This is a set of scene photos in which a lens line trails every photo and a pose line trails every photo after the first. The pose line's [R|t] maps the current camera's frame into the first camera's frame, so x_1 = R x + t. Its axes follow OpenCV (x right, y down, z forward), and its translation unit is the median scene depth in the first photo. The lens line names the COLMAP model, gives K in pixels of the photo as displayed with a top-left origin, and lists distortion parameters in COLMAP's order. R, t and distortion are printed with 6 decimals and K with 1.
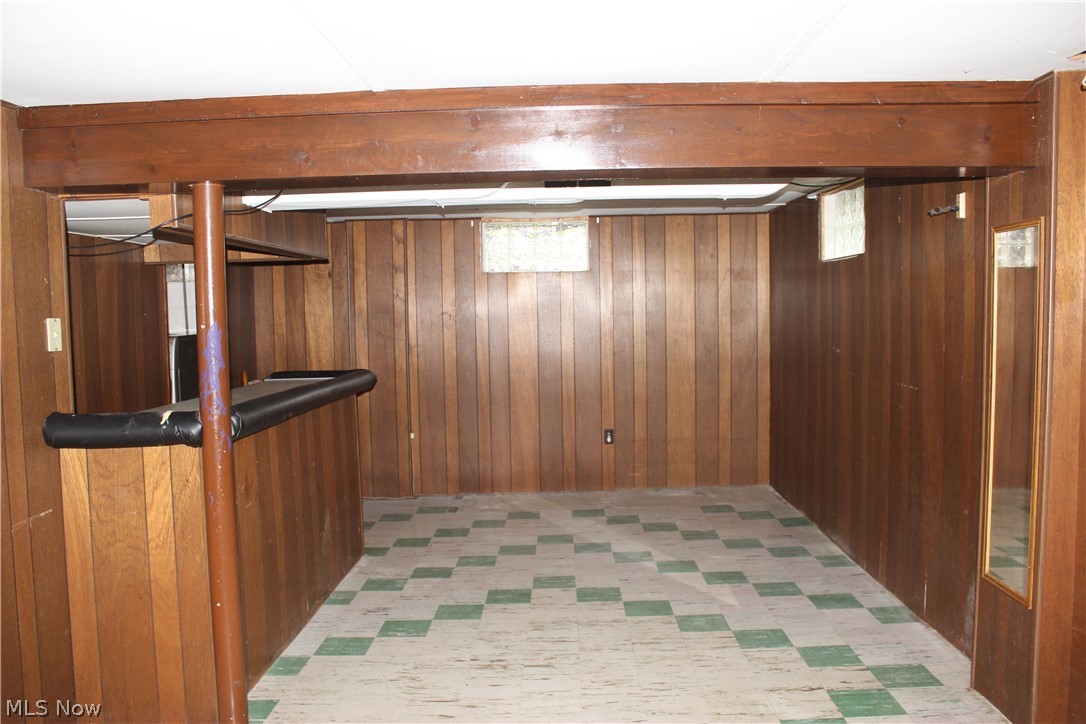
lens RADIAL K [[914.3, 0, 537.3], [0, 914.3, 363.3], [0, 0, 1]] dist [-0.160964, 0.142465]
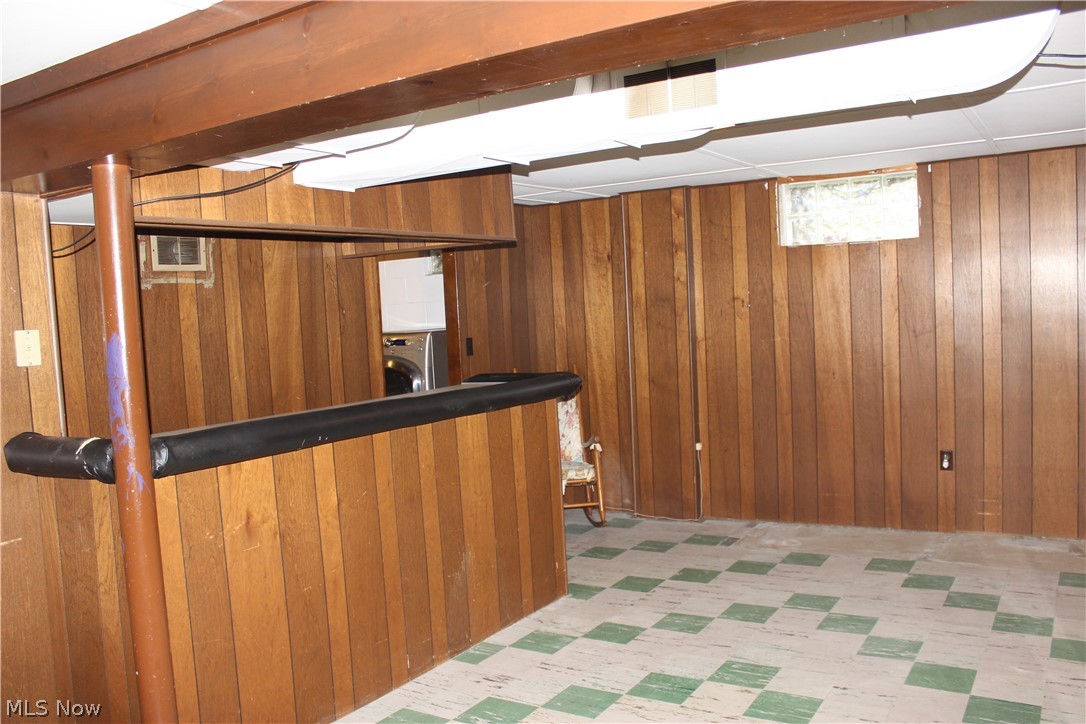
lens RADIAL K [[914.3, 0, 539.3], [0, 914.3, 370.8], [0, 0, 1]] dist [-0.160964, 0.142465]
pose [[0.858278, 0.011069, -0.513066, 0.166280], [0.003910, 0.999597, 0.028105, -0.014111], [0.513171, -0.026128, 0.857889, 0.215967]]
